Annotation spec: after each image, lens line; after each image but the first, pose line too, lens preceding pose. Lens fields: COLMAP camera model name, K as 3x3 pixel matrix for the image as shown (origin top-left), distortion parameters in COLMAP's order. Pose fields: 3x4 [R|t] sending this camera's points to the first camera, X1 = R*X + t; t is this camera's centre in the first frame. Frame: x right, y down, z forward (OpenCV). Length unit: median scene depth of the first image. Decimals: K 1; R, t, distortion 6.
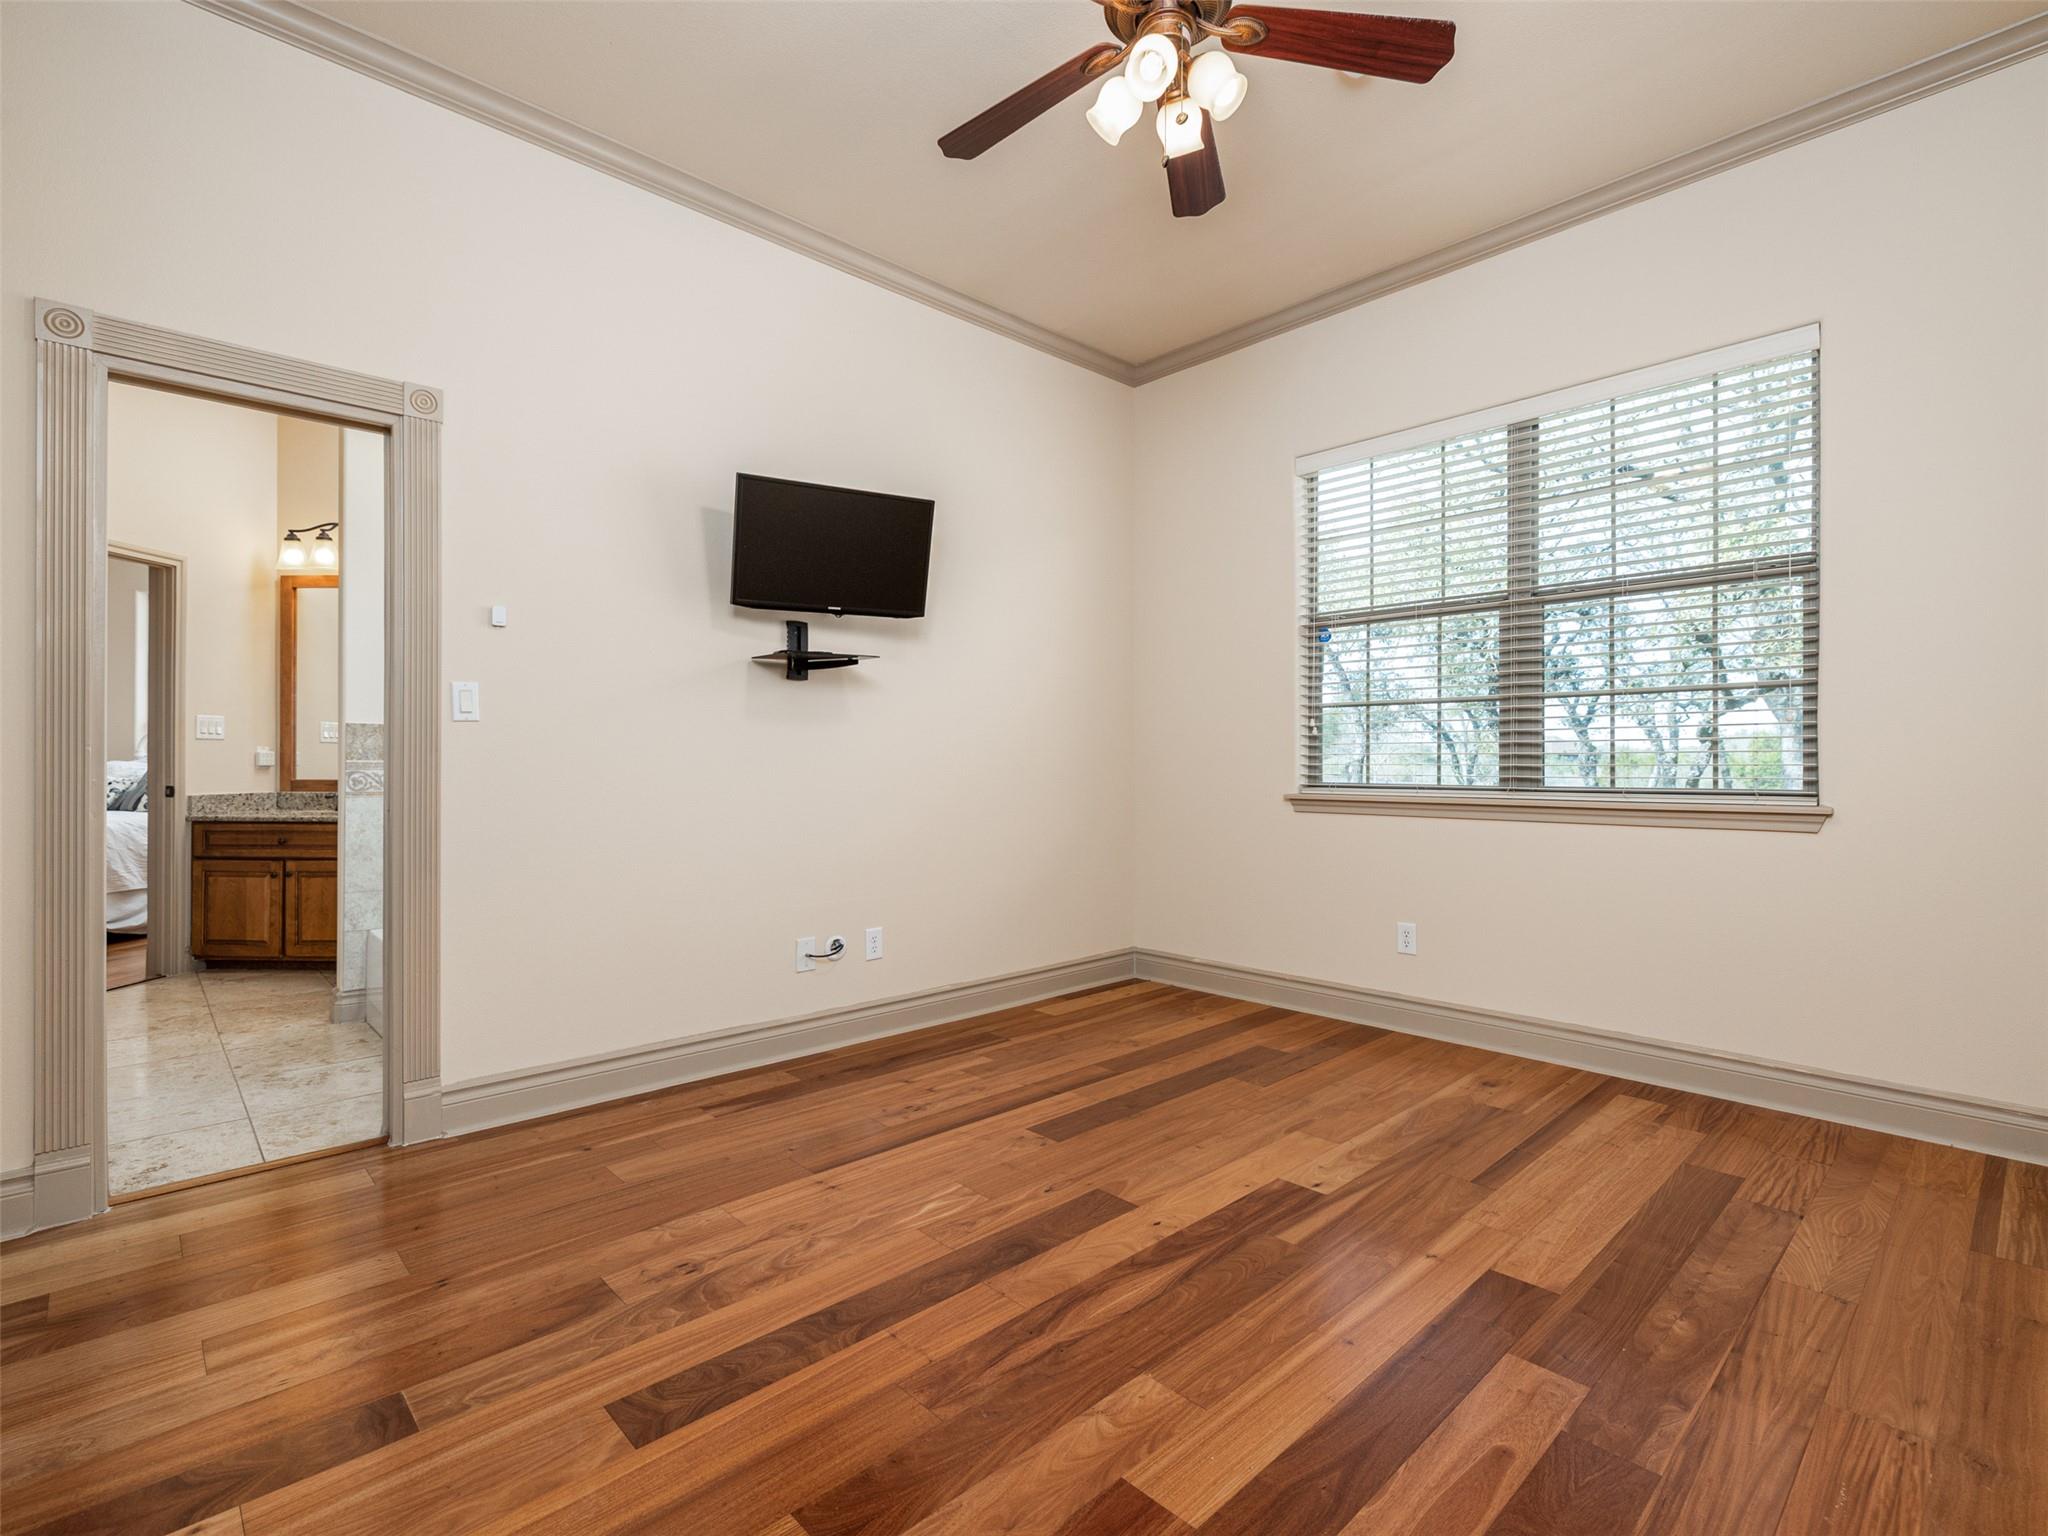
lens RADIAL K [[966.6, 0, 1024.0], [0, 966.6, 768.0], [0, 0, 1]] dist [-0.001201, -0.000304]
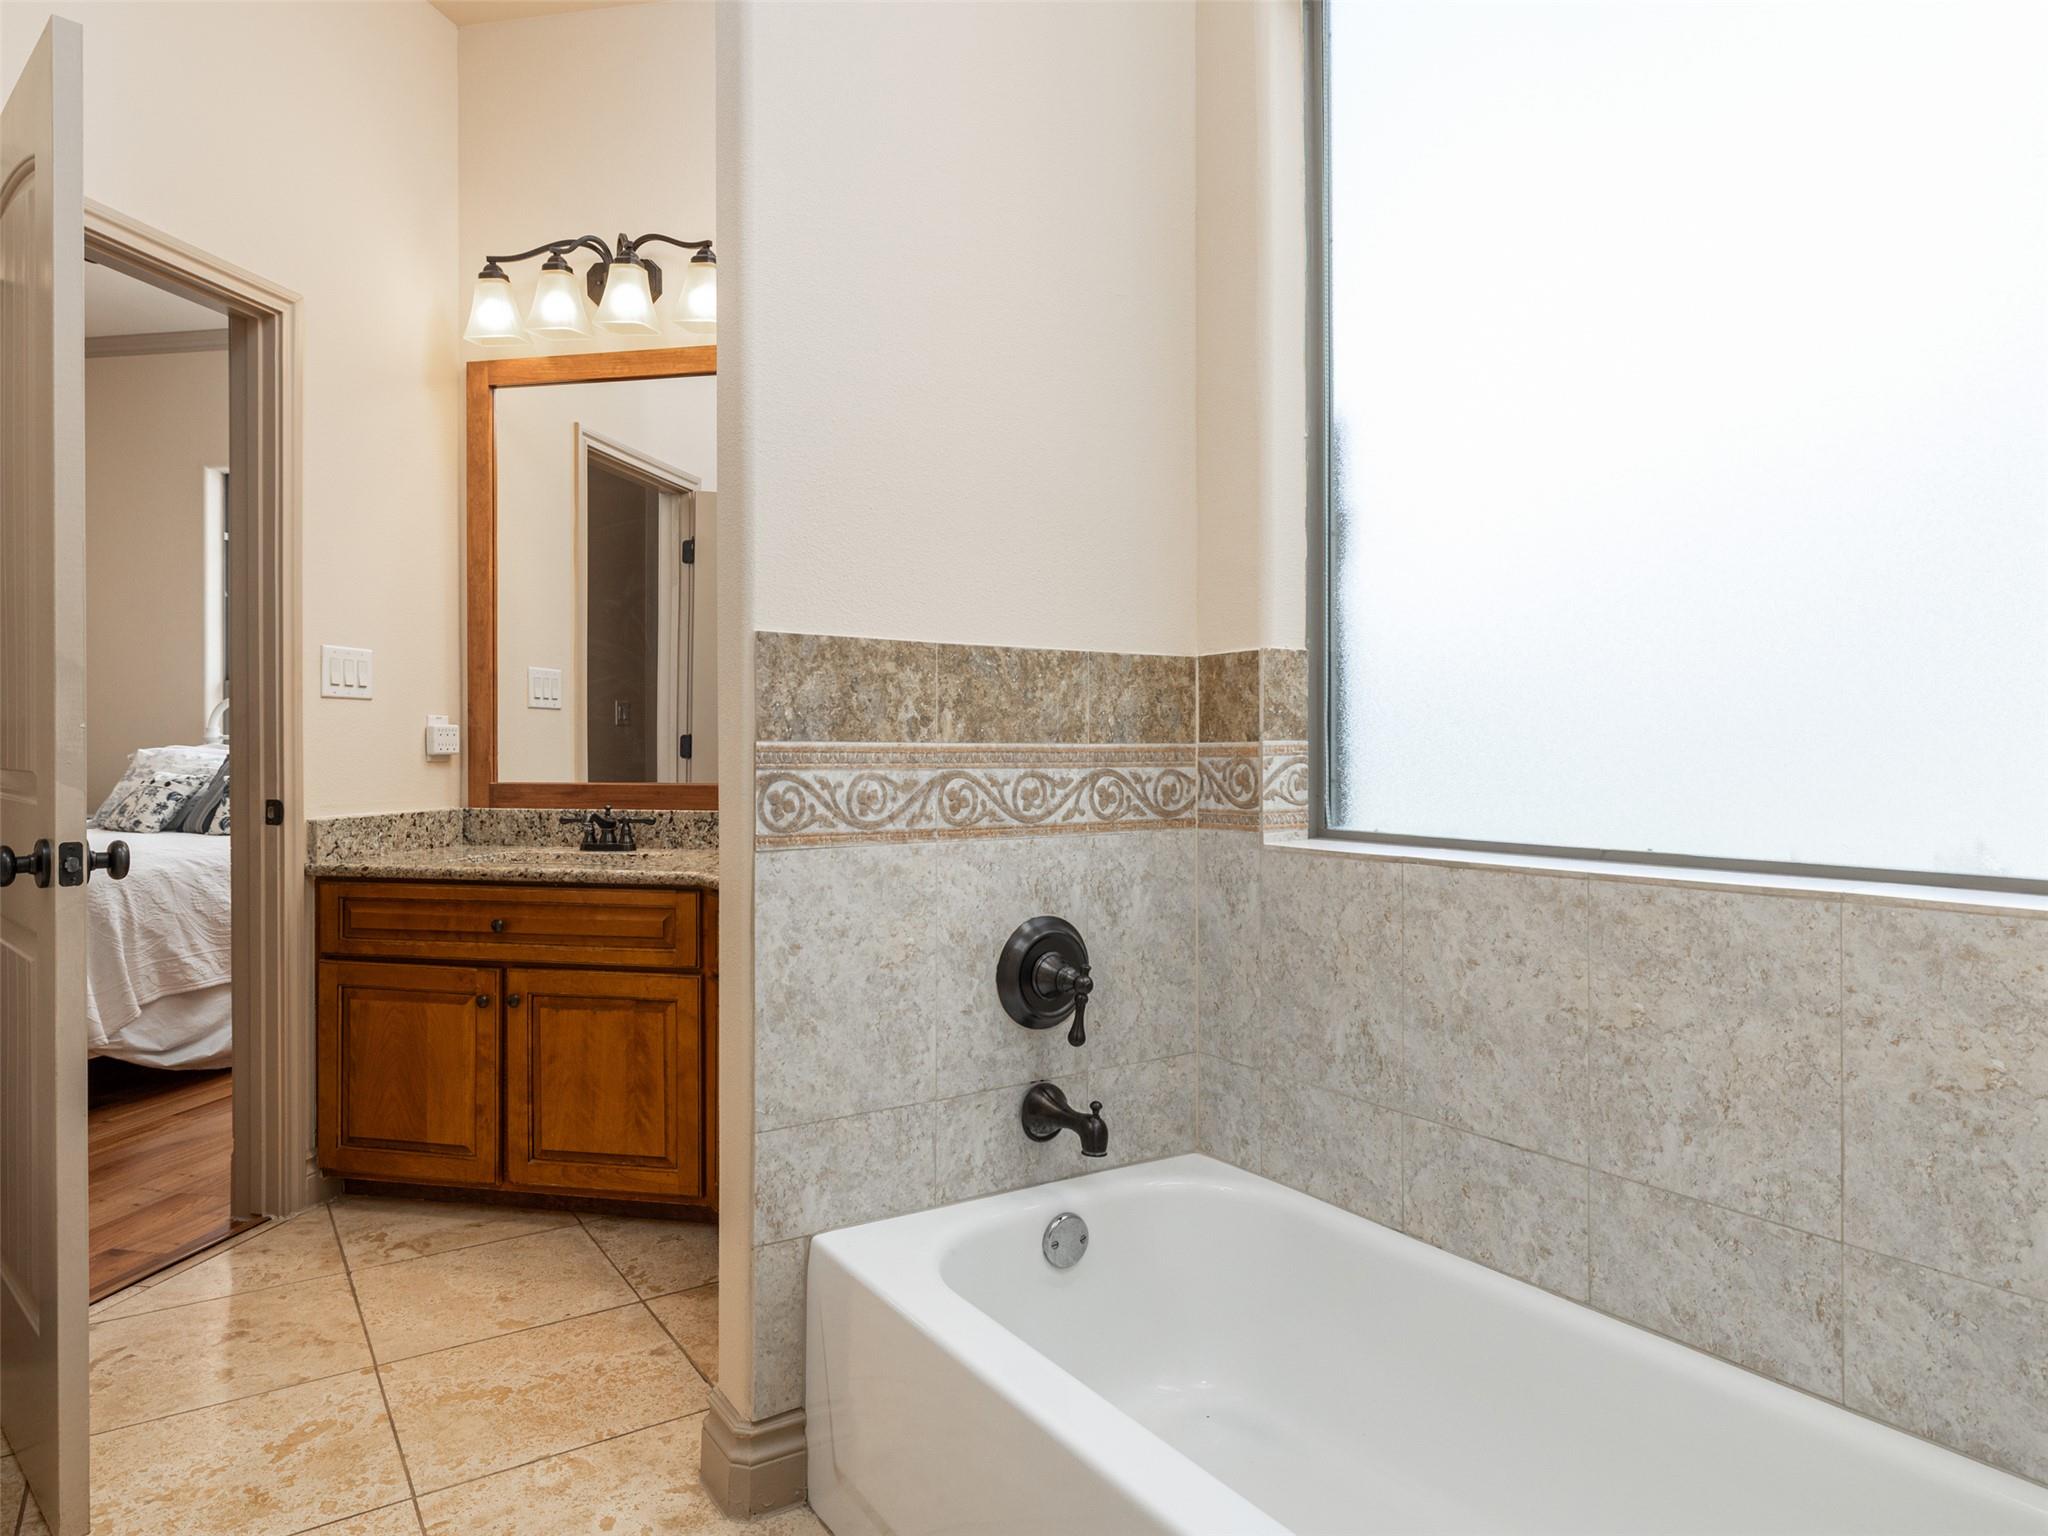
lens RADIAL K [[1259.6, 0, 1024.0], [0, 1259.6, 768.0], [0, 0, 1]] dist [0.003176, 0.001529]
pose [[0.985797, 0.000592, -0.167942, -0.295693], [0.001401, 0.999930, 0.011748, -0.001984], [0.167937, -0.011816, 0.985727, 0.320992]]
